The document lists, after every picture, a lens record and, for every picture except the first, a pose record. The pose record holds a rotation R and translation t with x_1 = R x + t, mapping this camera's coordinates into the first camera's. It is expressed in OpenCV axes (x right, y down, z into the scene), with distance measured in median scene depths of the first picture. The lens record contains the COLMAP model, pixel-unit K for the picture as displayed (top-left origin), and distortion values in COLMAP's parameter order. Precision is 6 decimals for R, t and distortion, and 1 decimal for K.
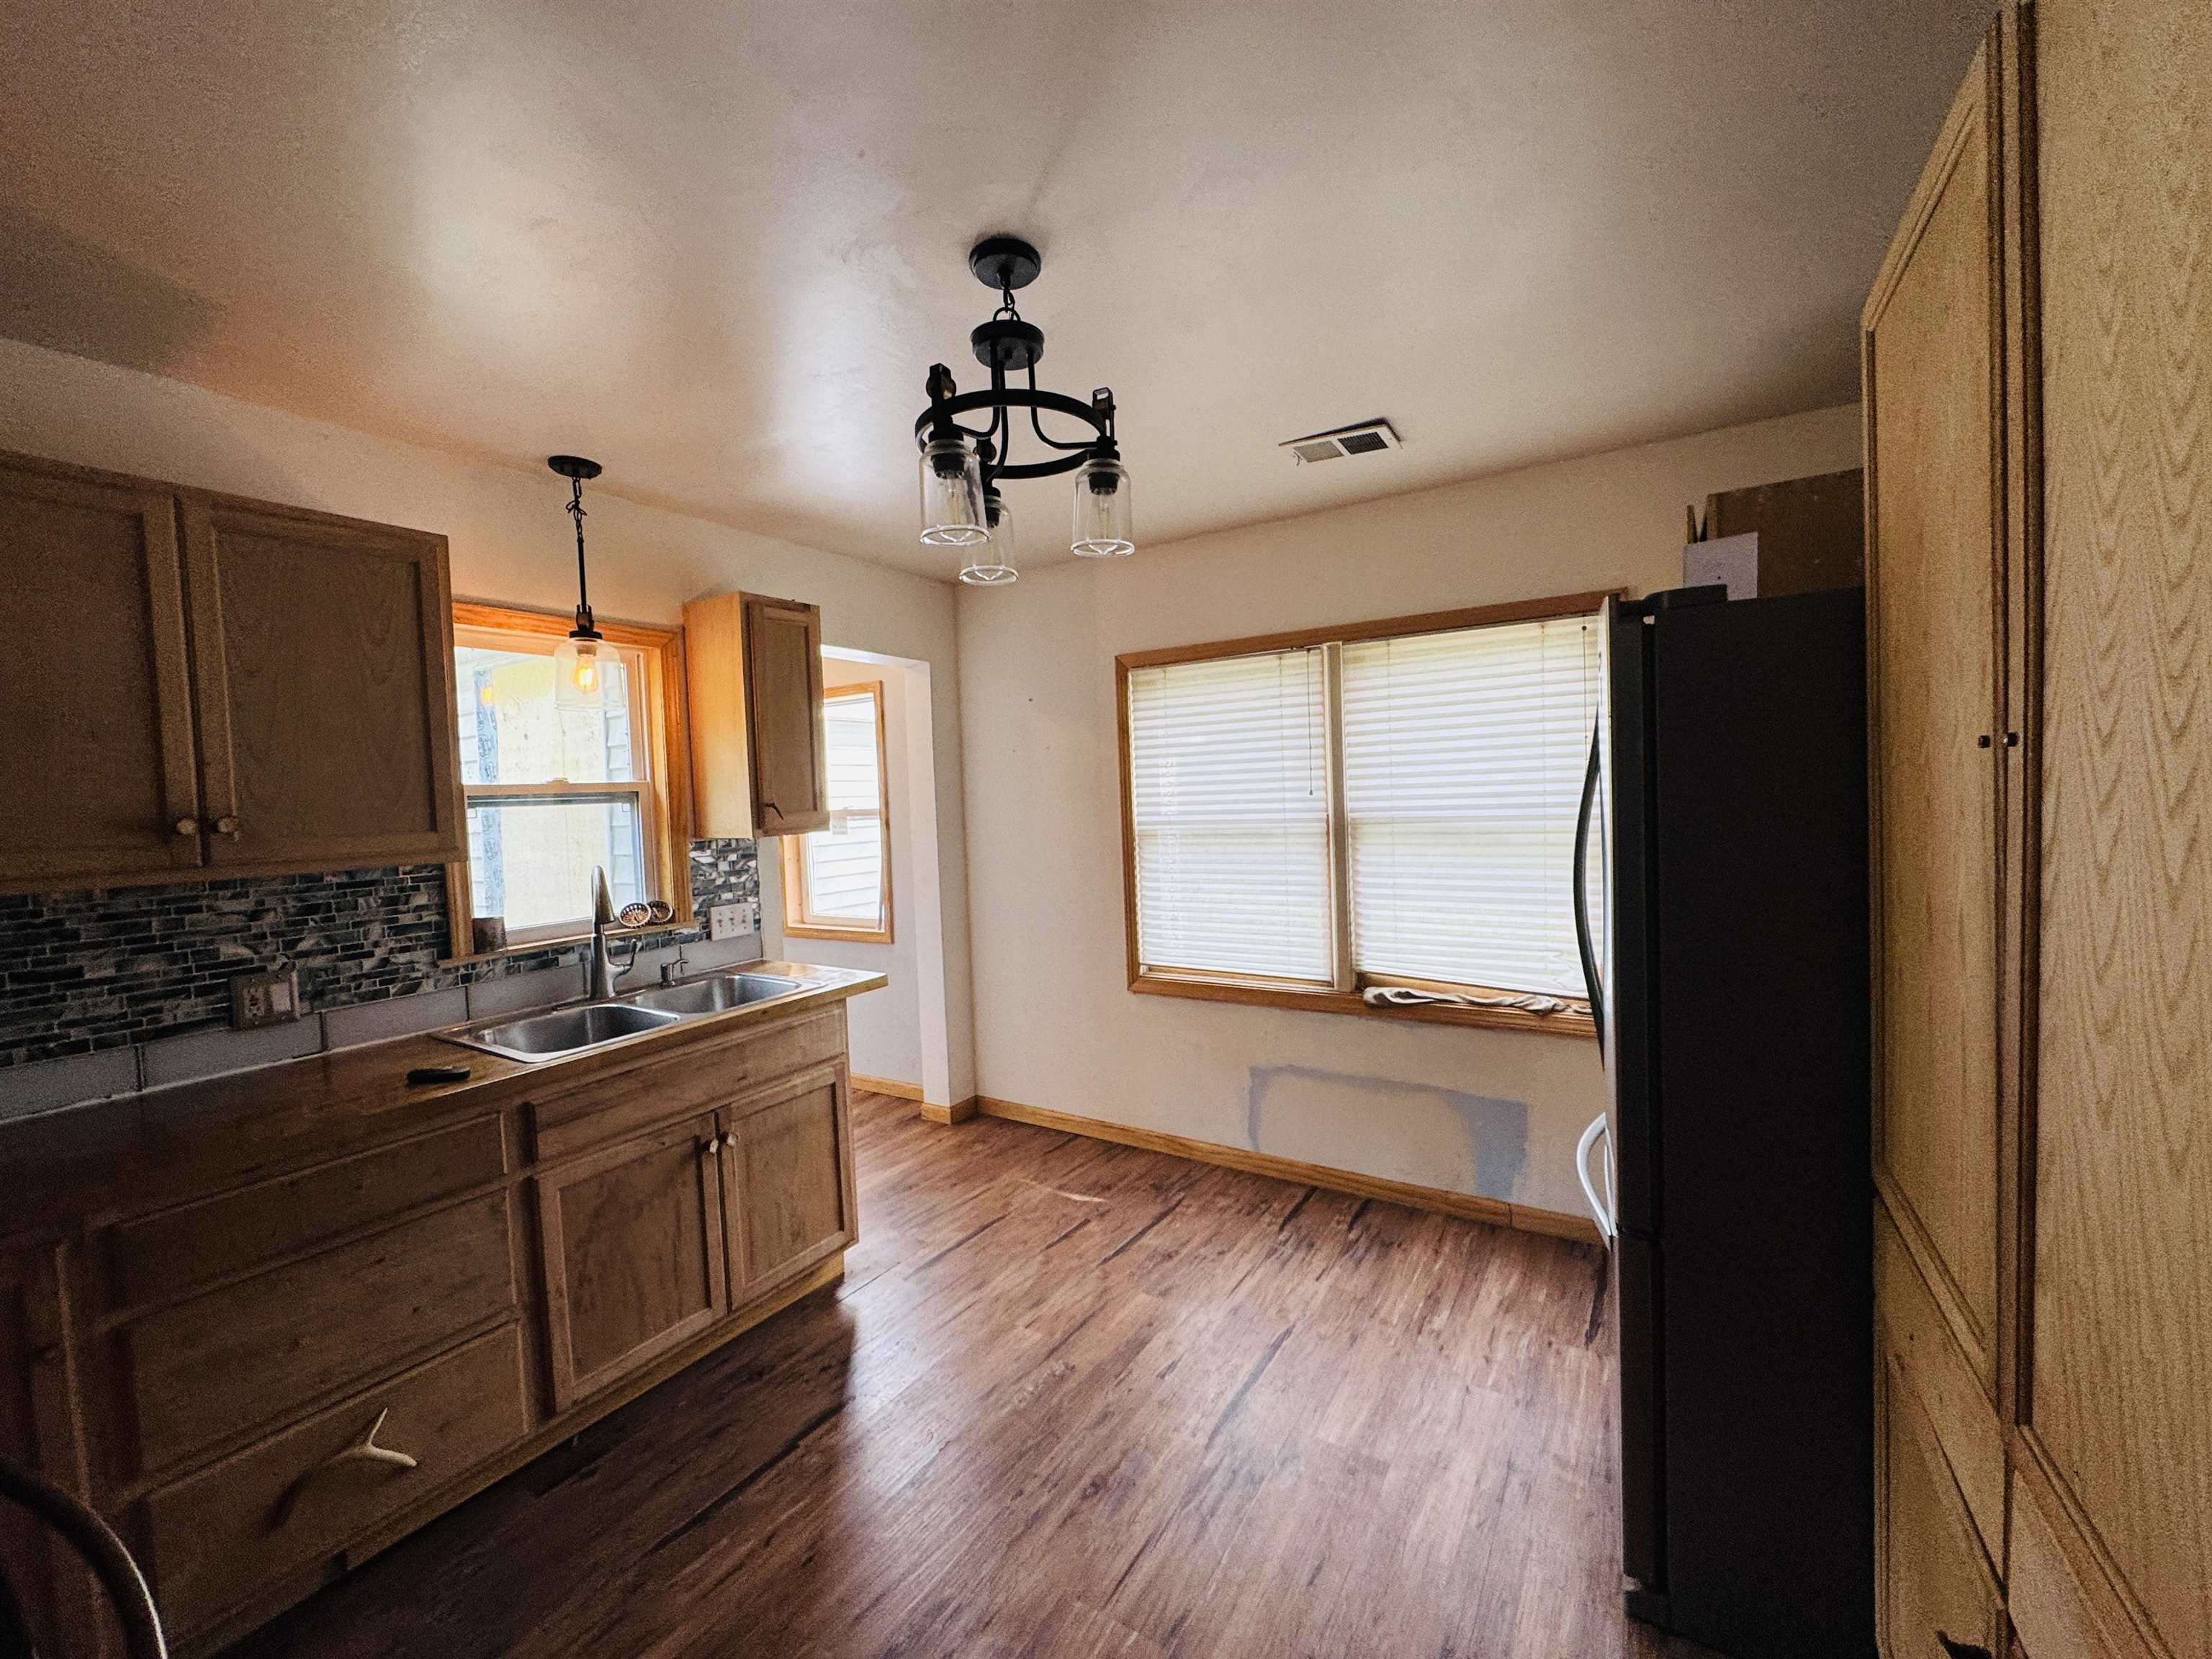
lens RADIAL K [[883.2, 0, 1106.0], [0, 883.2, 829.5], [0, 0, 1]] dist [0.000104, -0.000074]
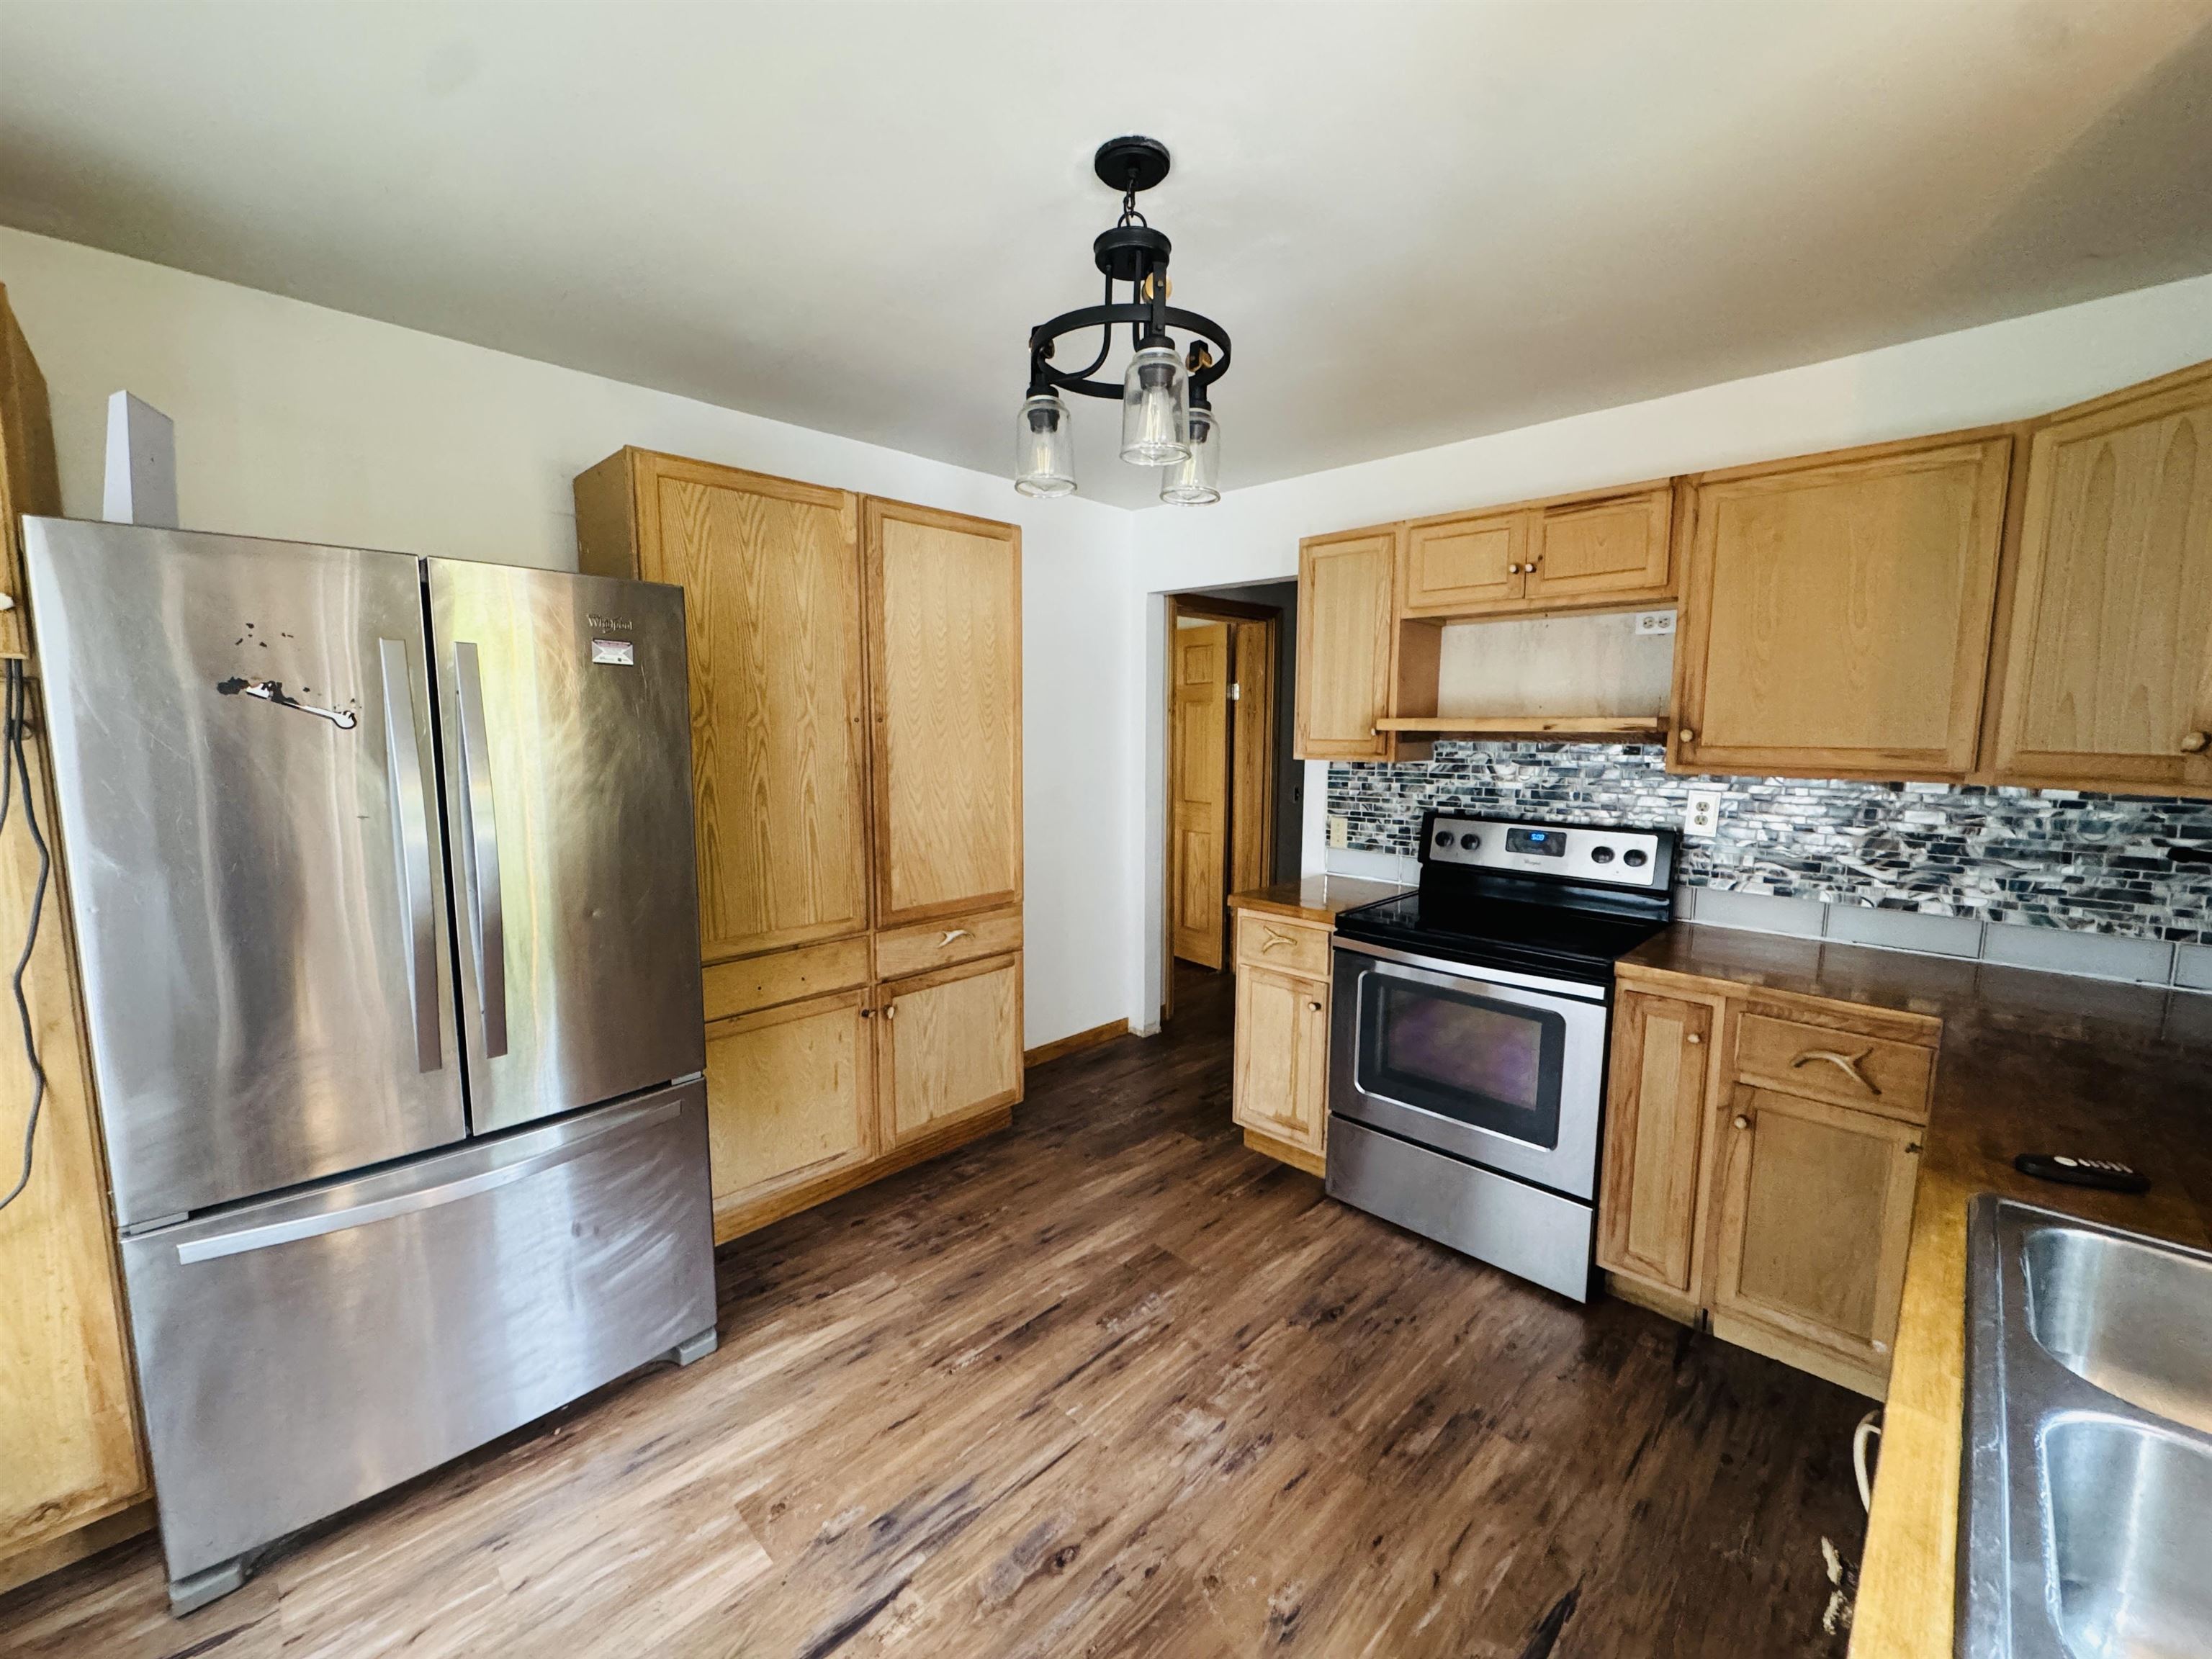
lens RADIAL K [[883.2, 0, 1106.0], [0, 883.2, 829.5], [0, 0, 1]] dist [0.000104, -0.000074]
pose [[-0.975986, 0.005150, 0.217774, -0.245654], [0.039470, 0.987354, 0.153542, -0.073400], [-0.214229, 0.158450, -0.963846, 1.720873]]
